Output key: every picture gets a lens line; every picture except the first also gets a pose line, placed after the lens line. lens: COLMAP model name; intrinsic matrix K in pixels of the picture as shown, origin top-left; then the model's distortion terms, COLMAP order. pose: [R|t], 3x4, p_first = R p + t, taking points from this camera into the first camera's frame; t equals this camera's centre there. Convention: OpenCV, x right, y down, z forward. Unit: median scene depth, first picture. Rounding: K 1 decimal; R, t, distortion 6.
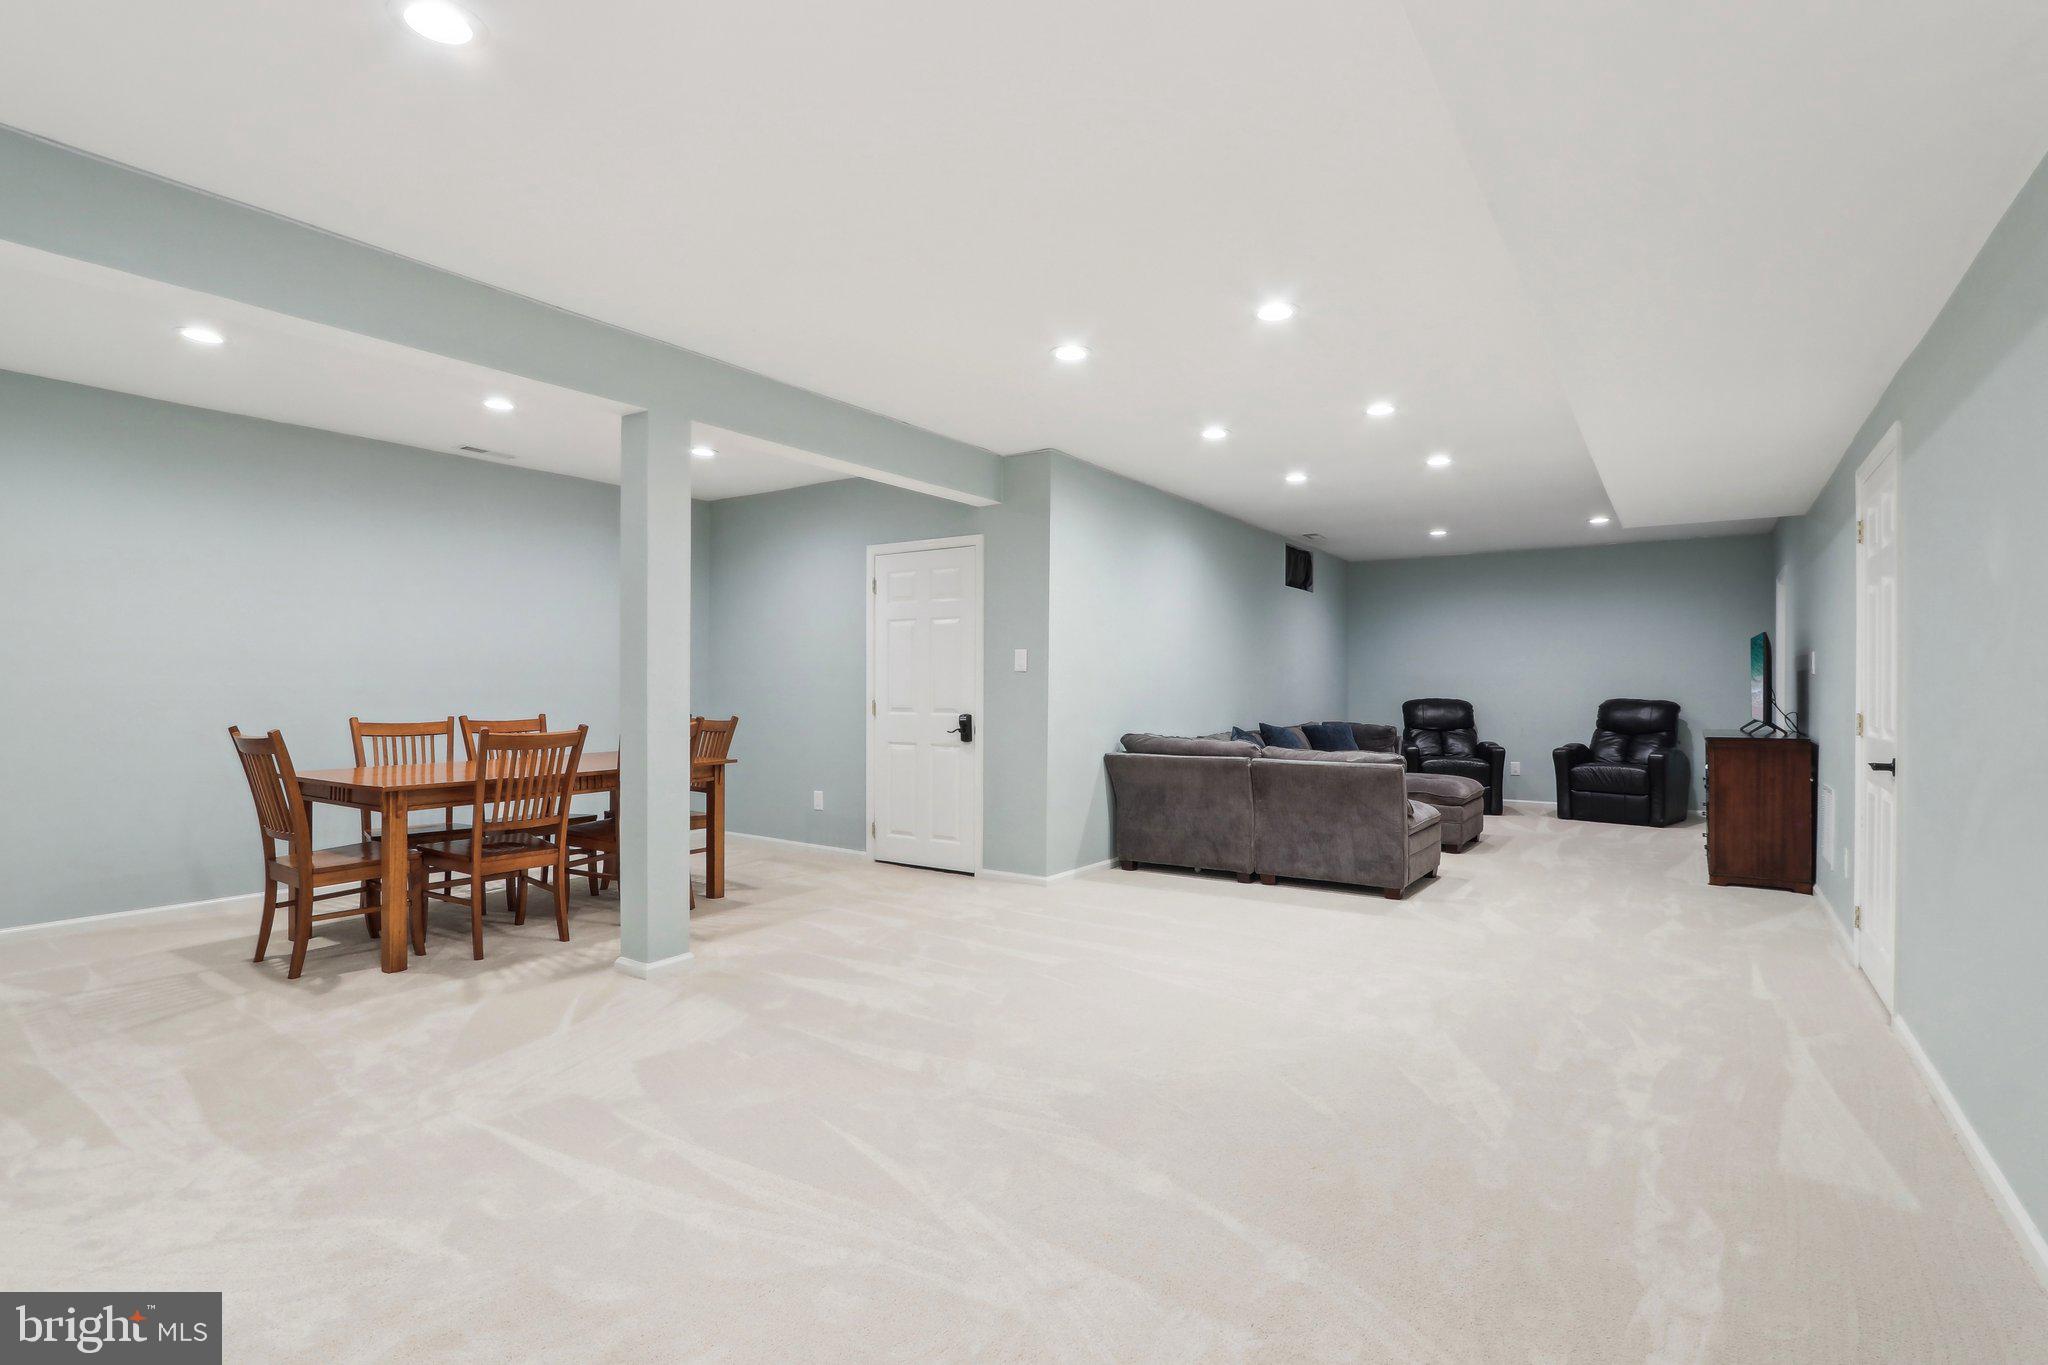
lens RADIAL K [[959.3, 0, 1023.9], [0, 959.3, 680.7], [0, 0, 1]] dist [-0.013324, -0.000449]
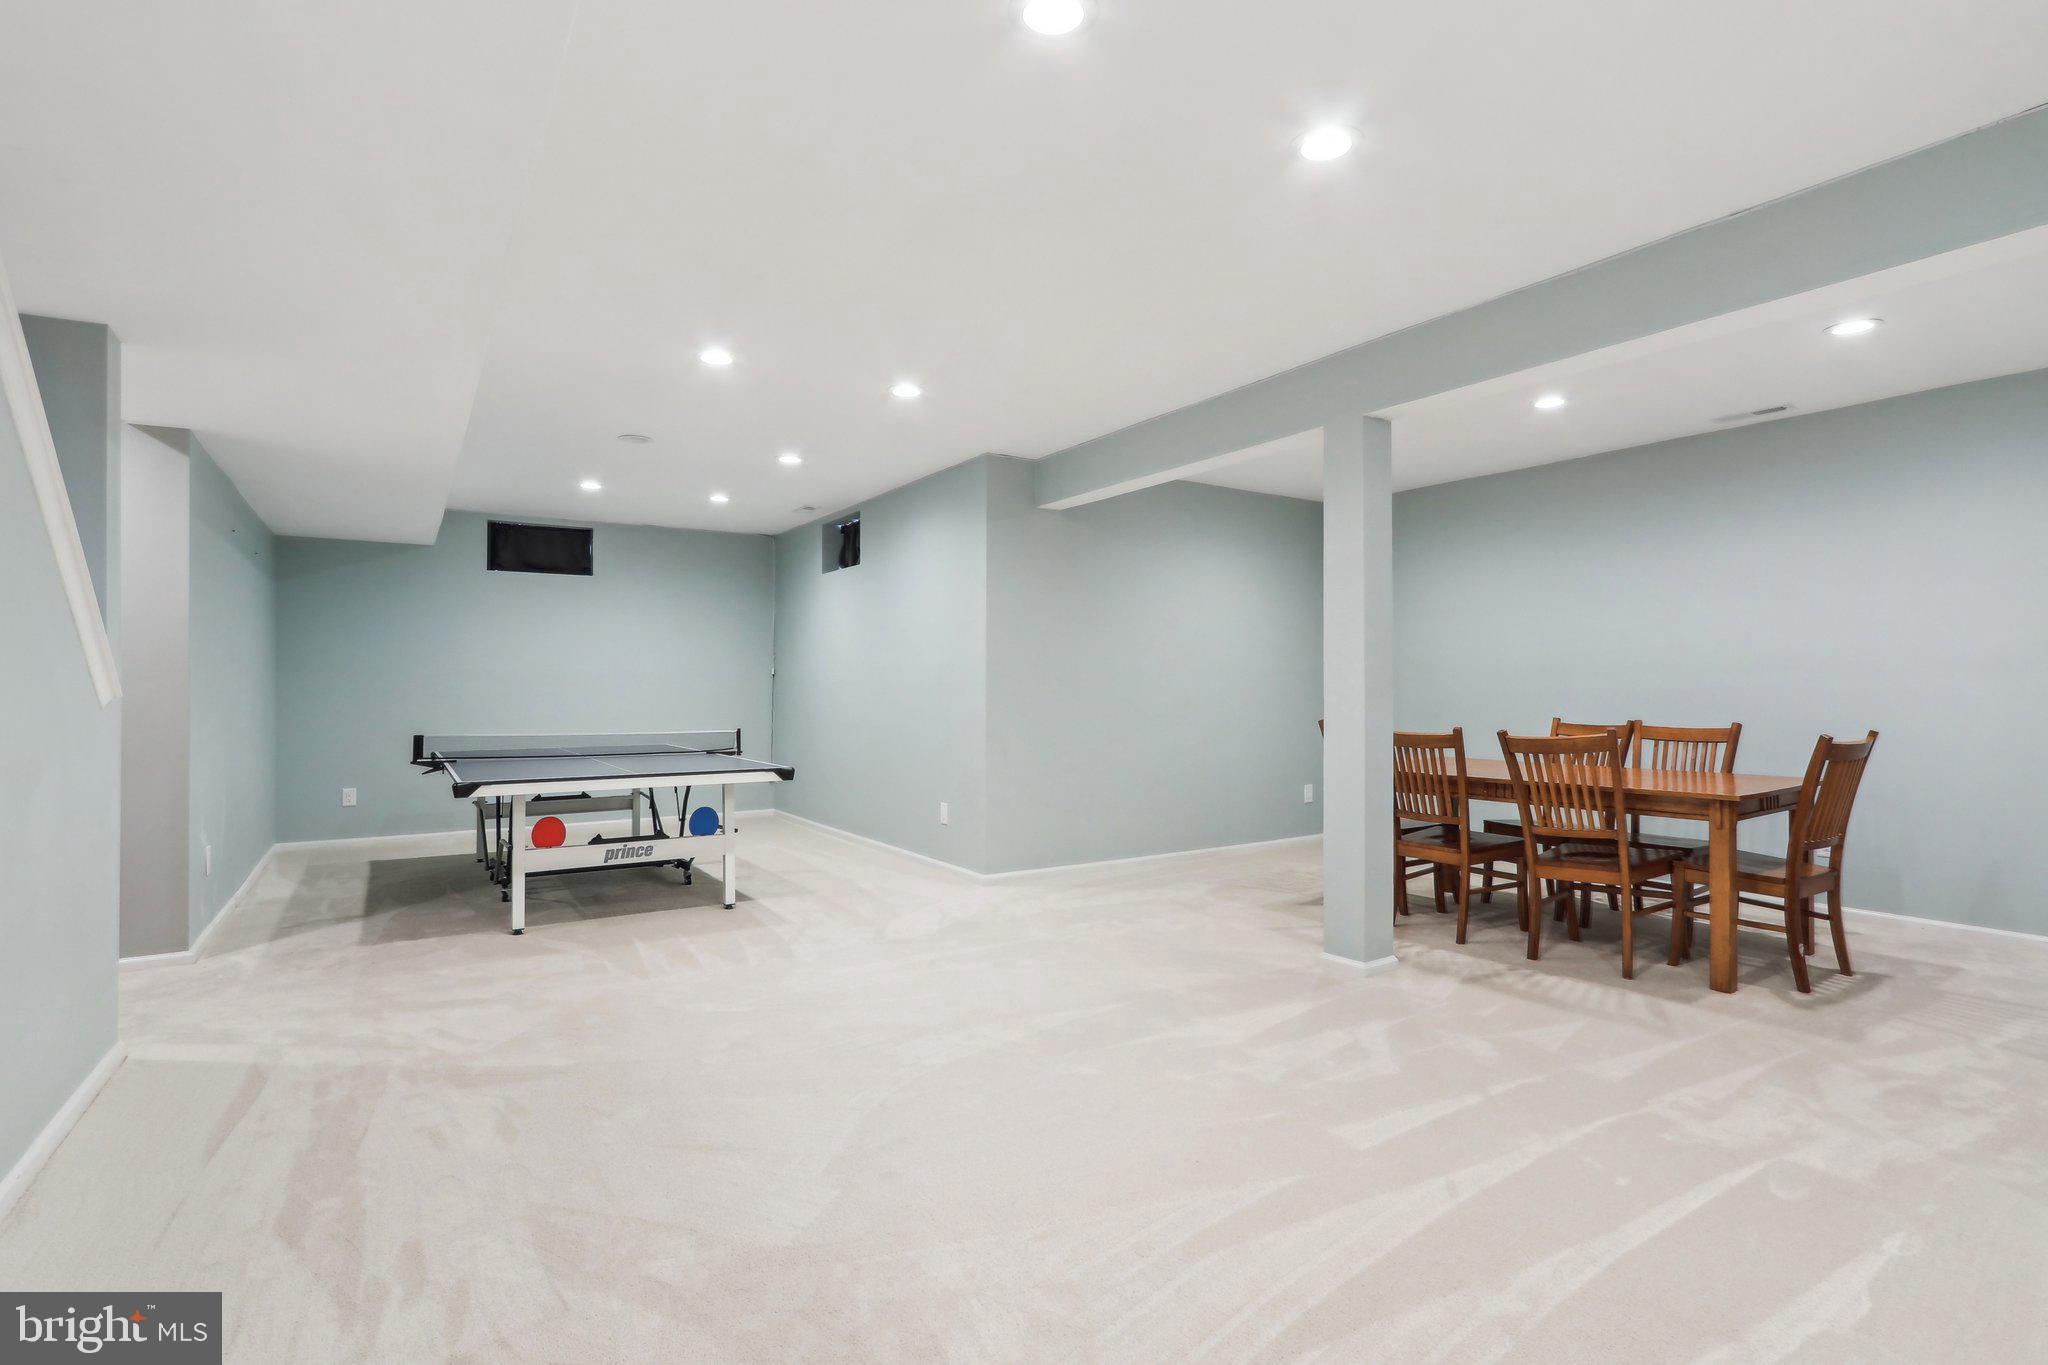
lens RADIAL K [[959.3, 0, 1023.5], [0, 959.3, 690.5], [0, 0, 1]] dist [-0.013324, -0.000449]
pose [[-0.363957, 0.002370, -0.931413, 0.539672], [0.005313, 0.999986, 0.000468, 0.003821], [0.931400, -0.004779, -0.363965, 0.820045]]
